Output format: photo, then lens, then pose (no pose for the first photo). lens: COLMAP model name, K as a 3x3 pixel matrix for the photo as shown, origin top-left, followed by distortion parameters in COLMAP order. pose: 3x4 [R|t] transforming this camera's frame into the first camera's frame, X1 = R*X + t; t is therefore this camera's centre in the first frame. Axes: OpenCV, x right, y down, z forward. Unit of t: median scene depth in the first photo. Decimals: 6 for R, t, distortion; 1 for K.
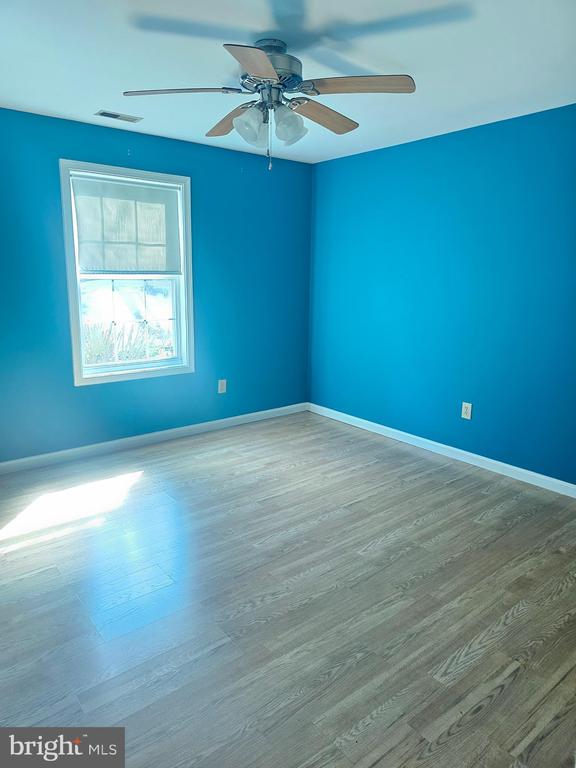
lens RADIAL K [[517.5, 0, 282.1], [0, 517.5, 382.8], [0, 0, 1]] dist [0.054190, -0.036194]
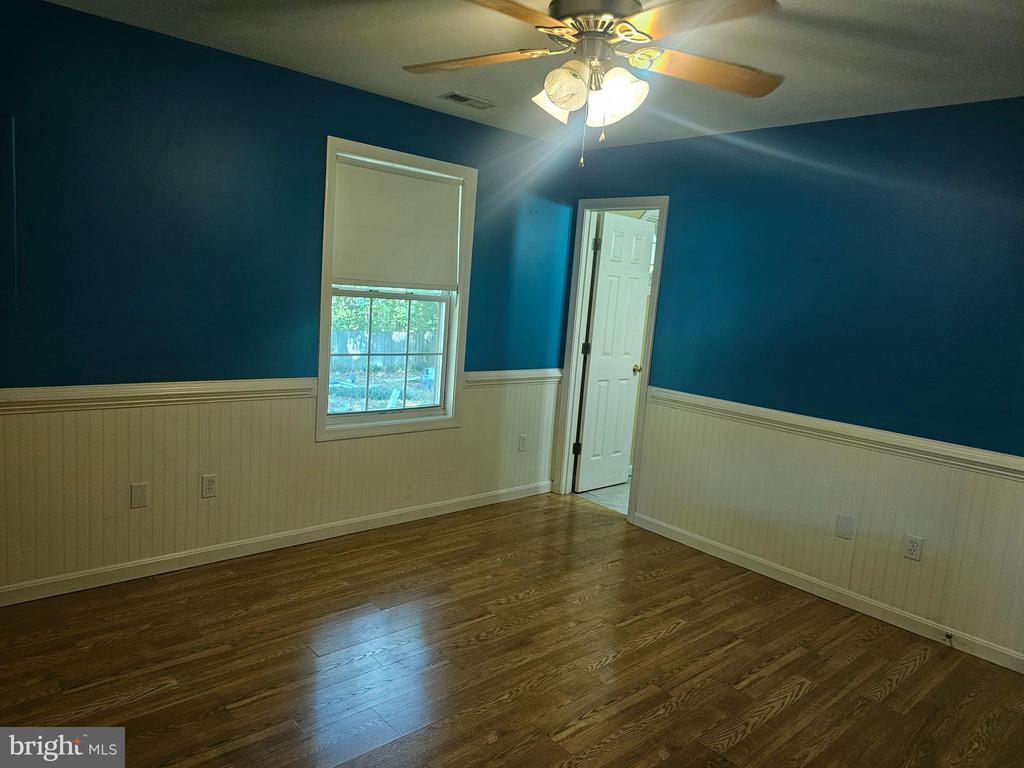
lens RADIAL K [[690.1, 0, 512.6], [0, 690.1, 386.3], [0, 0, 1]] dist [0.054190, -0.036194]
pose [[-0.994299, -0.078690, -0.071961, 0.678896], [-0.098664, 0.934888, 0.340954, -0.289392], [0.040446, 0.346110, -0.937322, 1.364175]]
